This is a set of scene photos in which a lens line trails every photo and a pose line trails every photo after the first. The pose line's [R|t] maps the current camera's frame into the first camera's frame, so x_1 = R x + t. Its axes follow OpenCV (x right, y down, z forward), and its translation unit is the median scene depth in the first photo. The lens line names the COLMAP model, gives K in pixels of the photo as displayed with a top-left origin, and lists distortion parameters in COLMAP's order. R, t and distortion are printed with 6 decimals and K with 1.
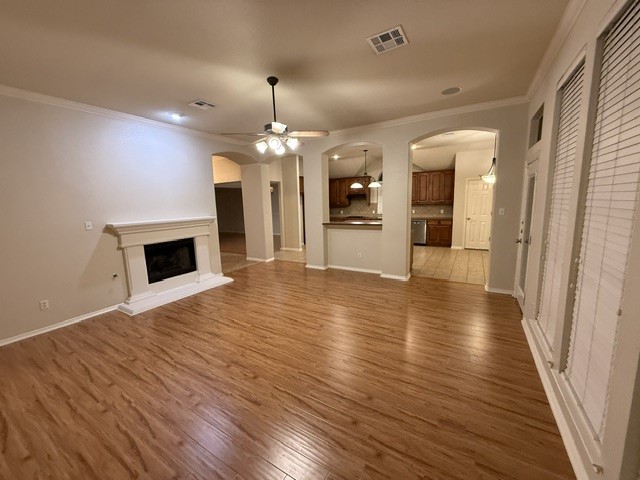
lens RADIAL K [[255.4, 0, 315.7], [0, 255.4, 241.7], [0, 0, 1]] dist [-0.002595, 0.000273]
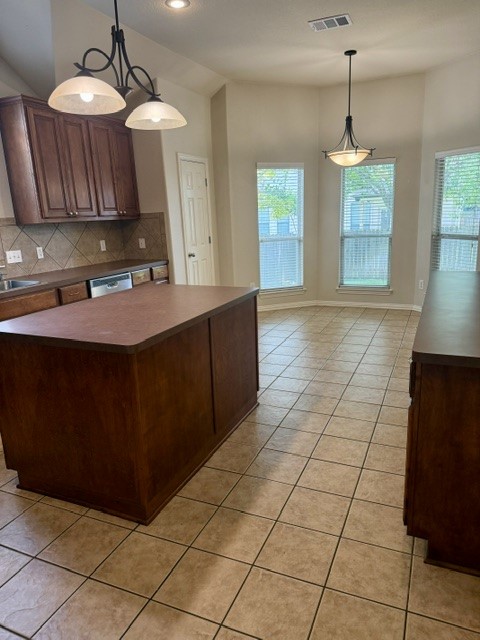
lens RADIAL K [[453.6, 0, 237.7], [0, 453.6, 329.0], [0, 0, 1]] dist [0.041146, -0.035052]
pose [[-0.132548, -0.211340, 0.968383, -0.349906], [0.191339, 0.953171, 0.234210, -0.281627], [-0.972533, 0.216333, -0.085904, 2.104062]]
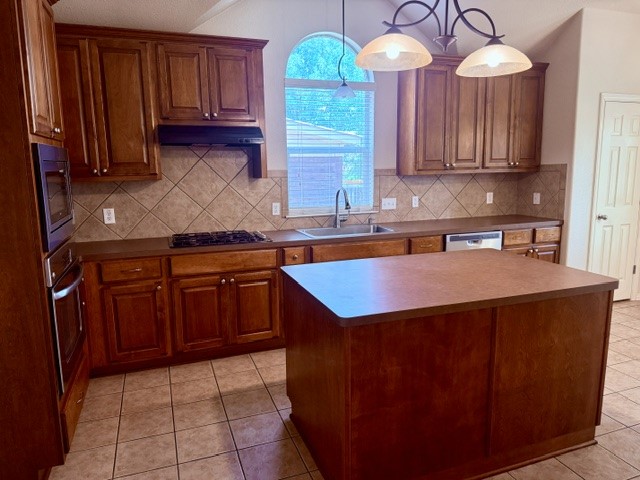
lens RADIAL K [[453.6, 0, 321.7], [0, 453.6, 245.0], [0, 0, 1]] dist [0.041146, -0.035052]
pose [[0.618192, -0.114176, 0.777691, -0.204322], [0.114021, 0.991955, 0.054997, -0.270406], [-0.777714, 0.054674, 0.626237, 1.890134]]
